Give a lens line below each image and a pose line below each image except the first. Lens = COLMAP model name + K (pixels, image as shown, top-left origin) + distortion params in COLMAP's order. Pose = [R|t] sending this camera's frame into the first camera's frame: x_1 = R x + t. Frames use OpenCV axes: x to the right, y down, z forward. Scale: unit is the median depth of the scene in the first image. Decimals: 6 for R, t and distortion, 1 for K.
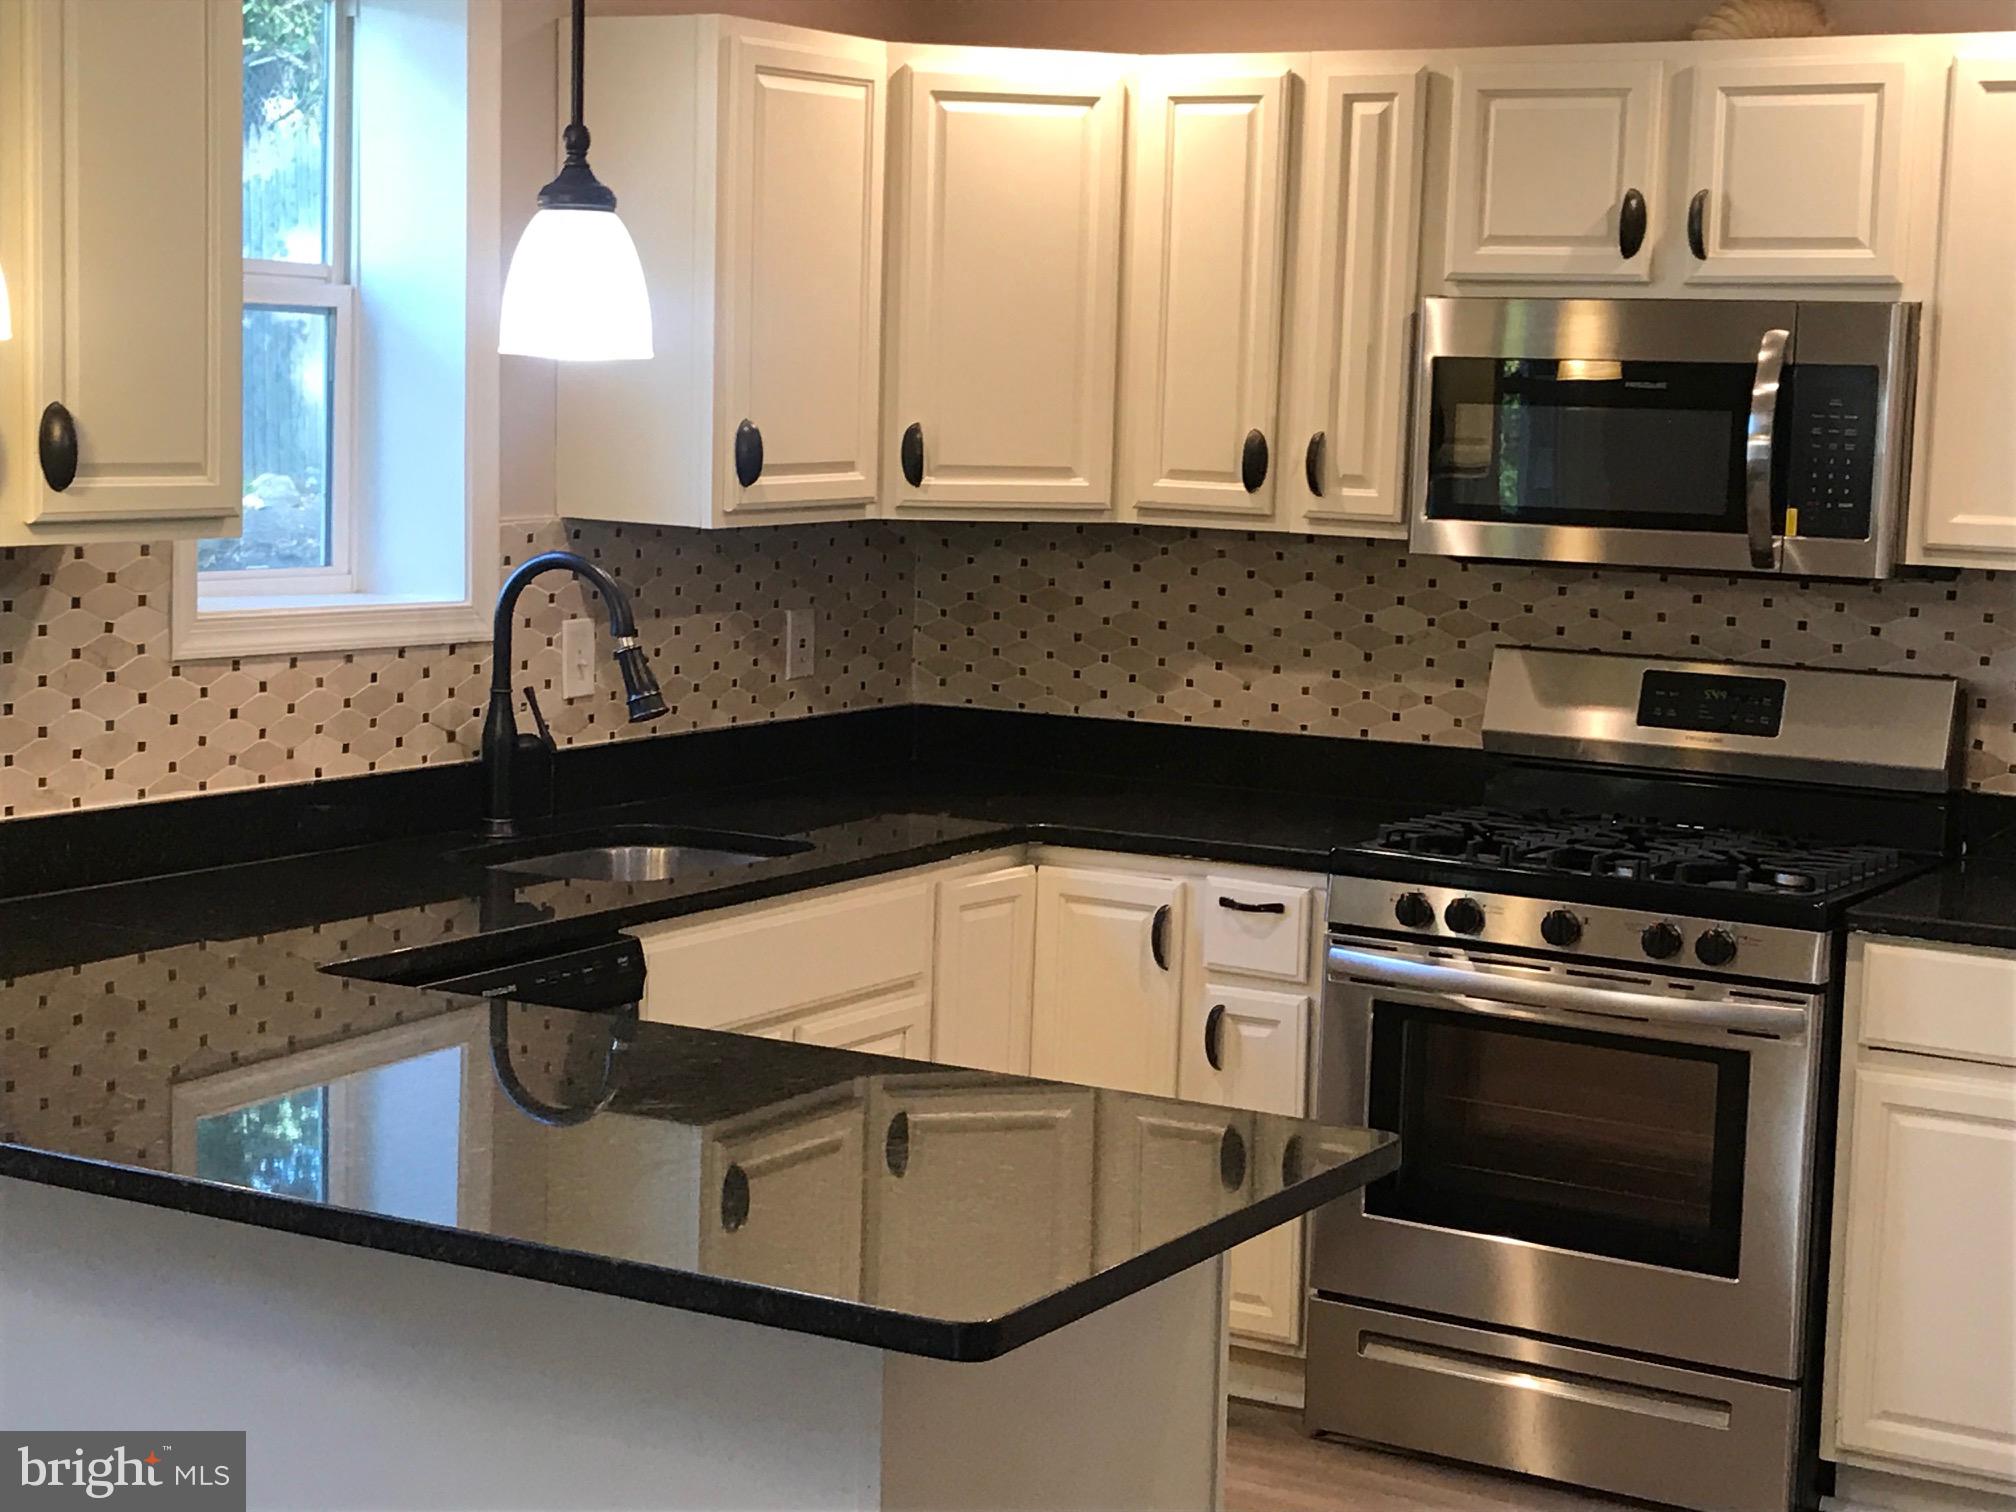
lens RADIAL K [[3260.7, 0, 1008.0], [0, 3260.7, 756.0], [0, 0, 1]] dist [0.156701, -0.268753]
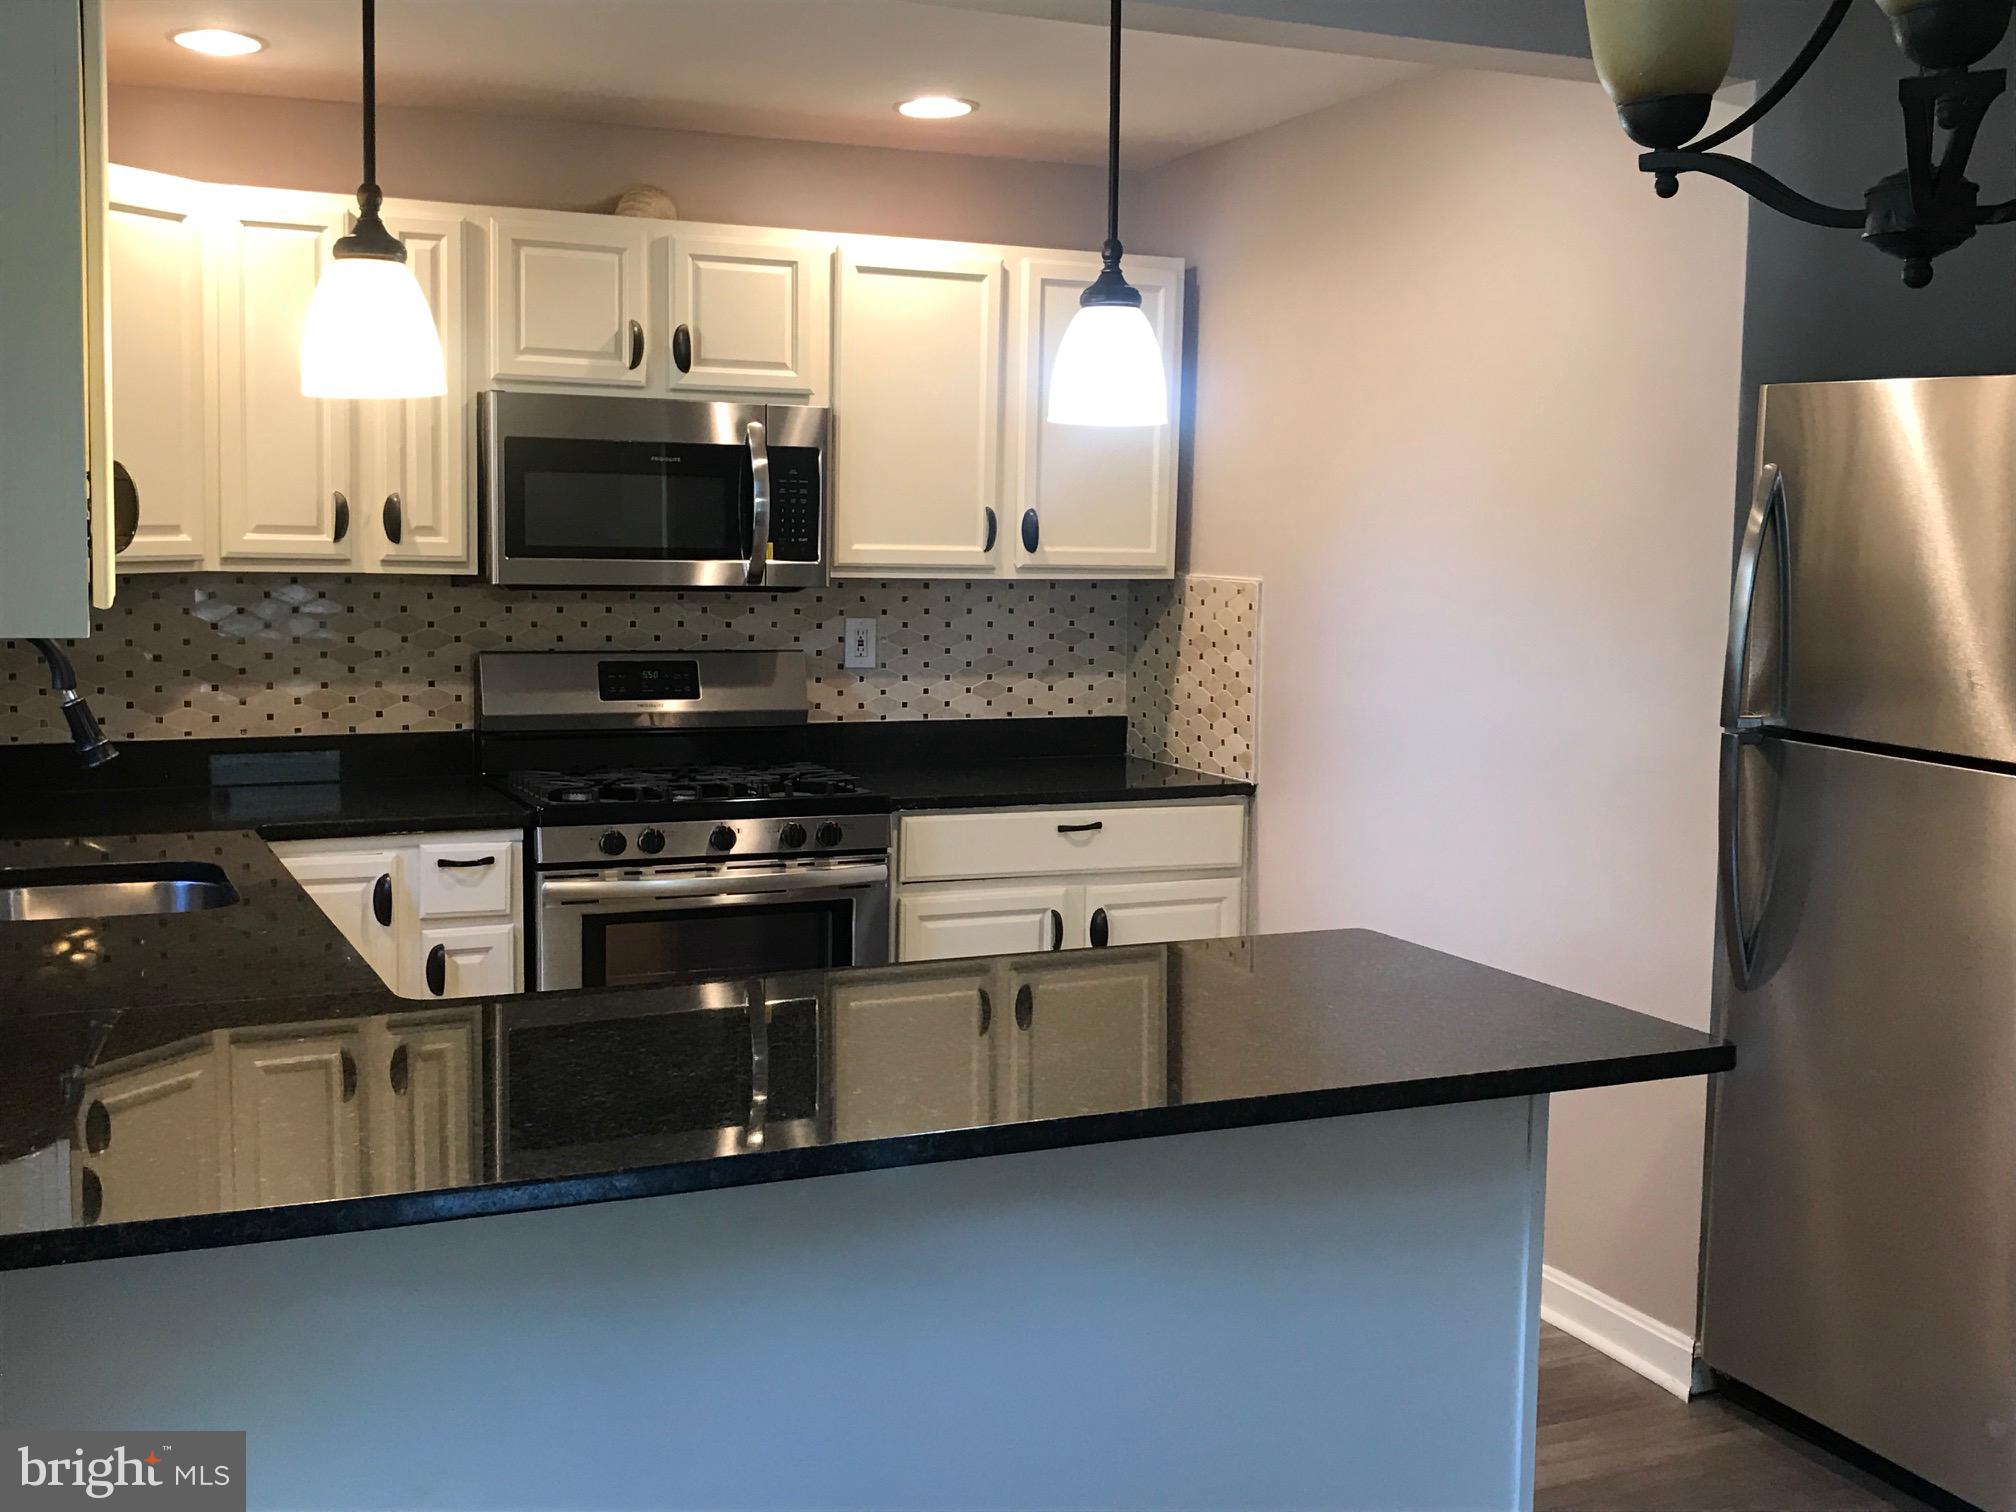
lens RADIAL K [[2256.9, 0, 1008.0], [0, 2256.9, 756.0], [0, 0, 1]] dist [0.206037, -0.804758]
pose [[0.567403, -0.104820, 0.816741, -0.533549], [0.093904, 0.993631, 0.062285, -0.031584], [-0.818068, 0.041354, 0.573633, 0.310687]]
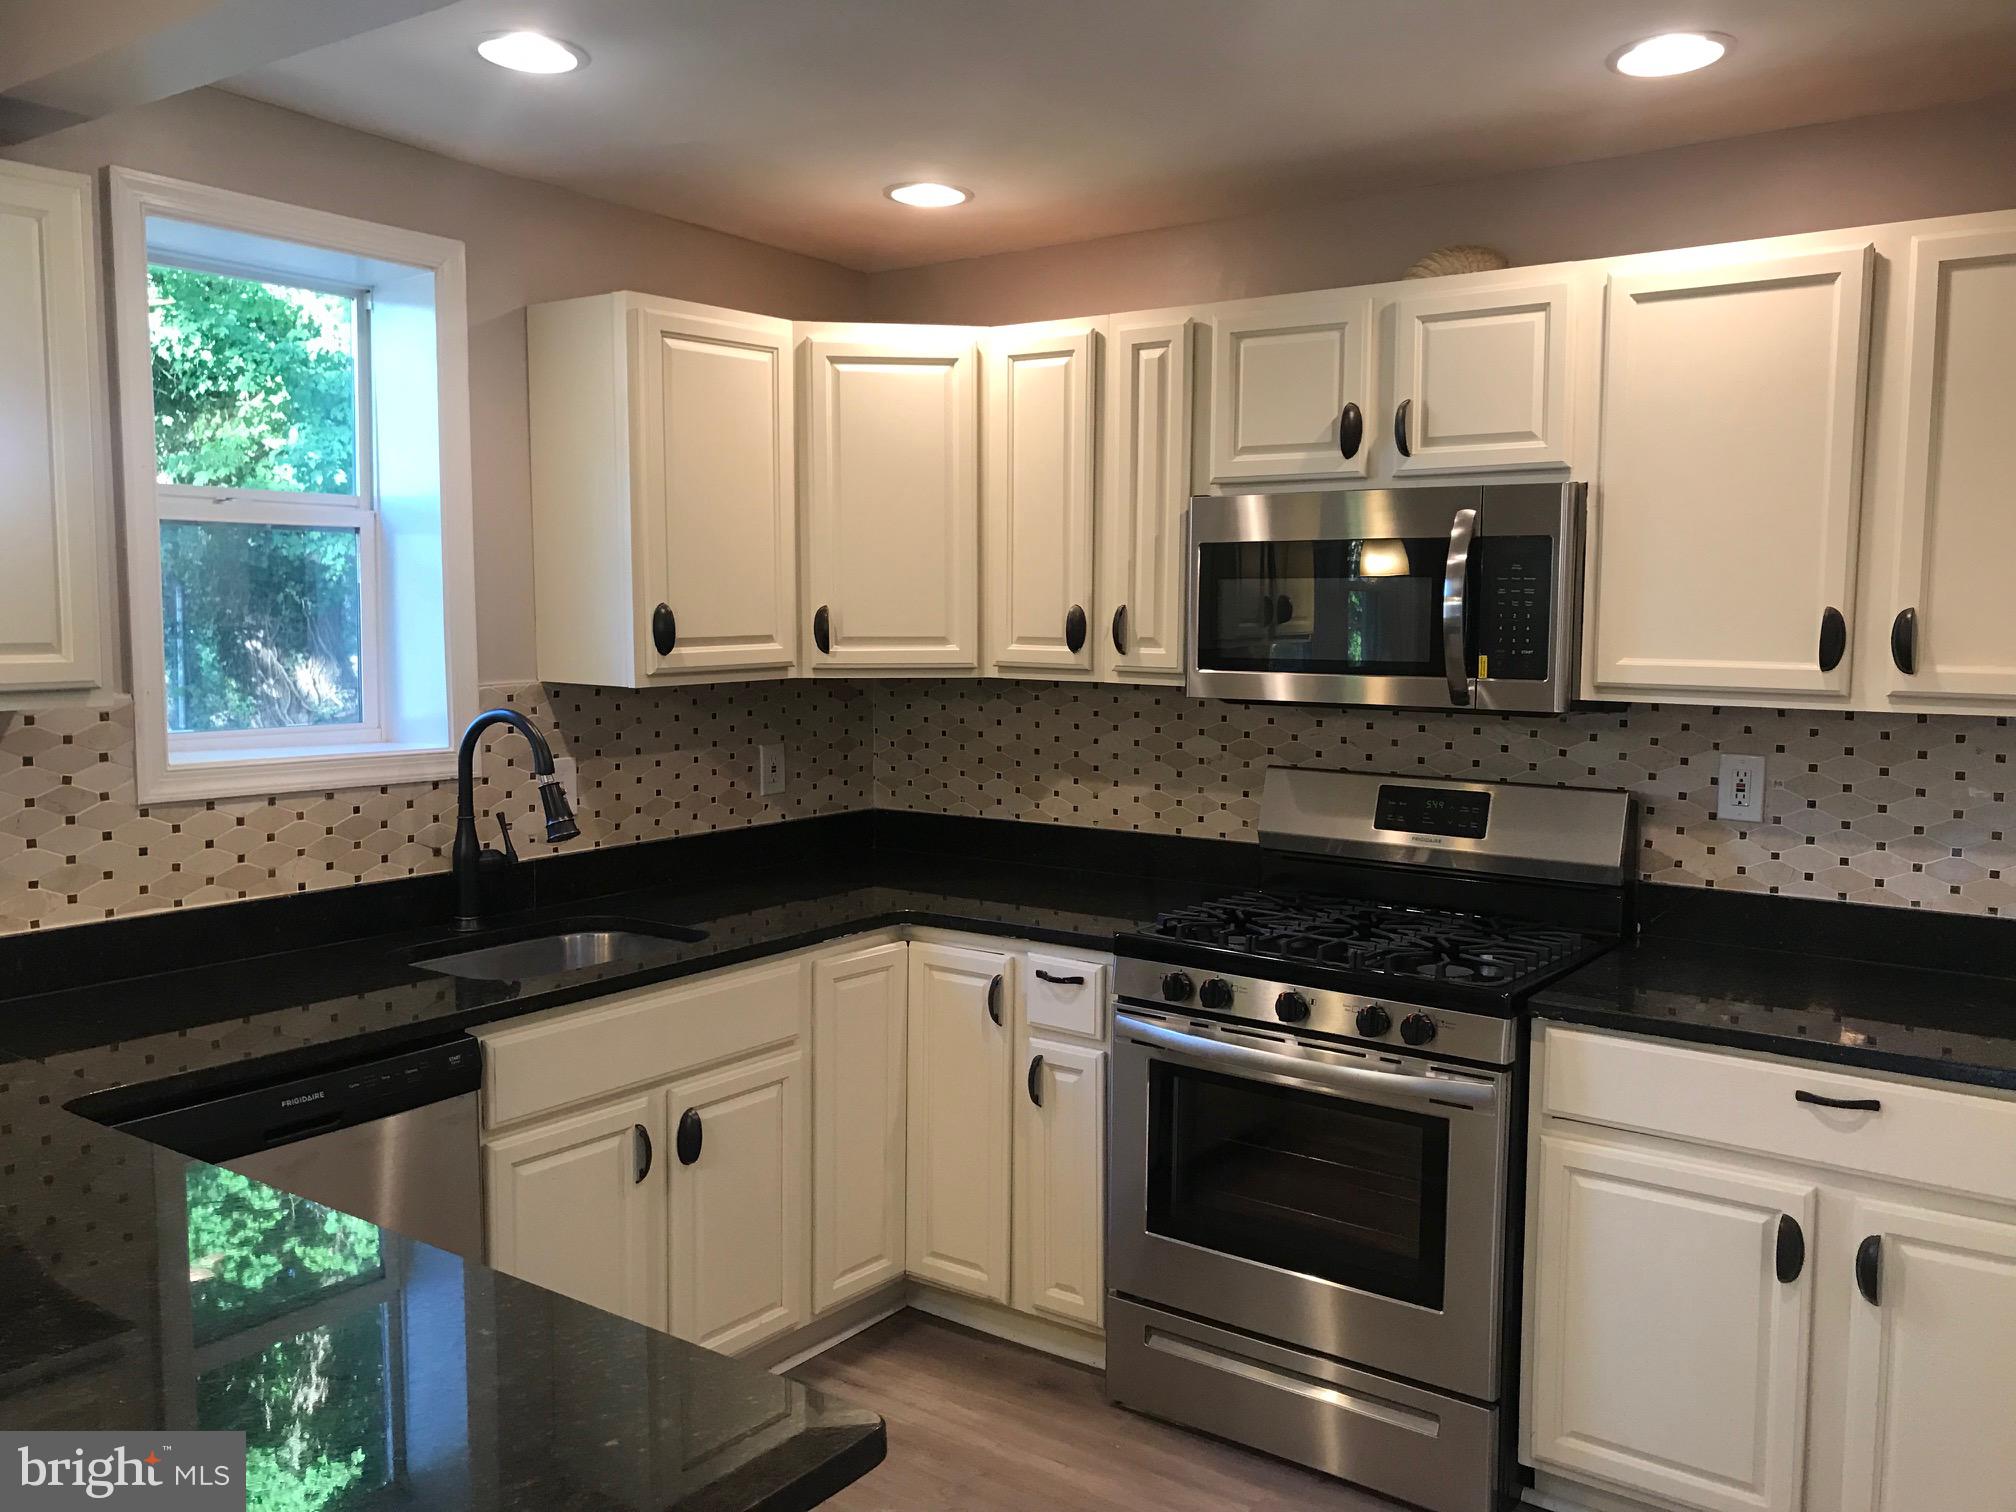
lens RADIAL K [[1642.8, 0, 1008.0], [0, 1642.8, 756.0], [0, 0, 1]] dist [0.085262, -0.147999]
pose [[0.995038, -0.015359, -0.098298, 0.118933], [0.012913, 0.999592, -0.025466, -0.024097], [0.098649, 0.024070, 0.994831, 0.363569]]
